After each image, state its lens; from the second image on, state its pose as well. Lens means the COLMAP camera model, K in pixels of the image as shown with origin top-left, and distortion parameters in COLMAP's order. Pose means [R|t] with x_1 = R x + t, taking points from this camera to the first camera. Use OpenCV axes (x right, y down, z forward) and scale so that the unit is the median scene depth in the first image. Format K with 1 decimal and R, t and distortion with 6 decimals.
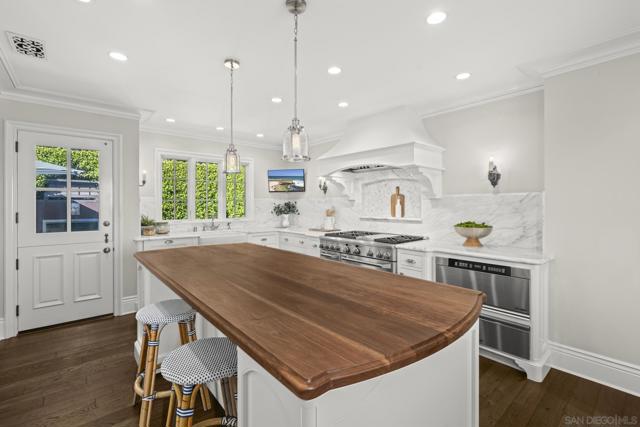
lens RADIAL K [[291.8, 0, 321.6], [0, 291.8, 200.7], [0, 0, 1]] dist [0.000142, 0.000189]
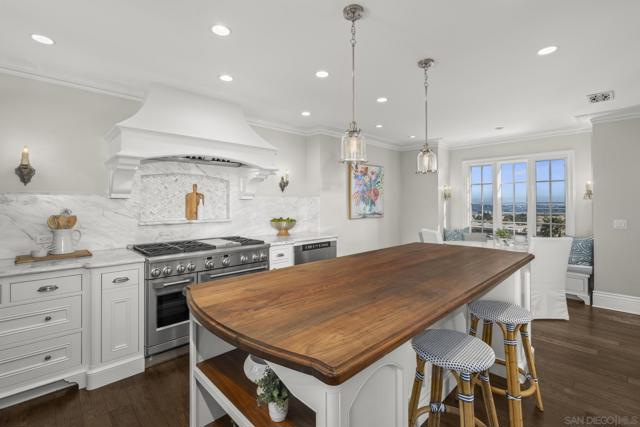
lens RADIAL K [[291.8, 0, 321.6], [0, 291.8, 200.7], [0, 0, 1]] dist [0.000142, 0.000189]
pose [[-0.062297, 0.015844, 0.997932, -0.678883], [-0.009129, 0.999823, -0.016444, 0.011908], [-0.998016, -0.010134, -0.062141, 0.740252]]
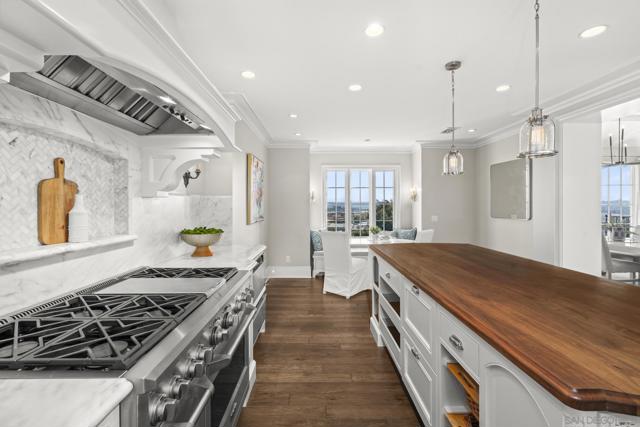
lens RADIAL K [[290.0, 0, 318.2], [0, 290.0, 204.6], [0, 0, 1]] dist [0.000834, 0.000462]
pose [[-0.765543, 0.008101, 0.643334, -0.230596], [-0.000266, 0.999917, -0.012908, 0.013580], [-0.643385, -0.010053, -0.765477, 1.162017]]
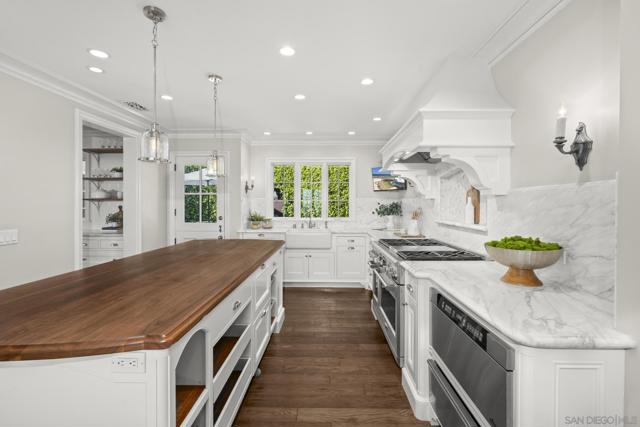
lens RADIAL K [[290.0, 0, 318.2], [0, 290.0, 204.6], [0, 0, 1]] dist [0.000834, 0.000462]
pose [[0.742202, 0.002666, -0.670171, 0.487646], [0.007039, 0.999906, 0.011773, 0.002491], [0.670139, -0.013455, 0.742114, 0.286872]]
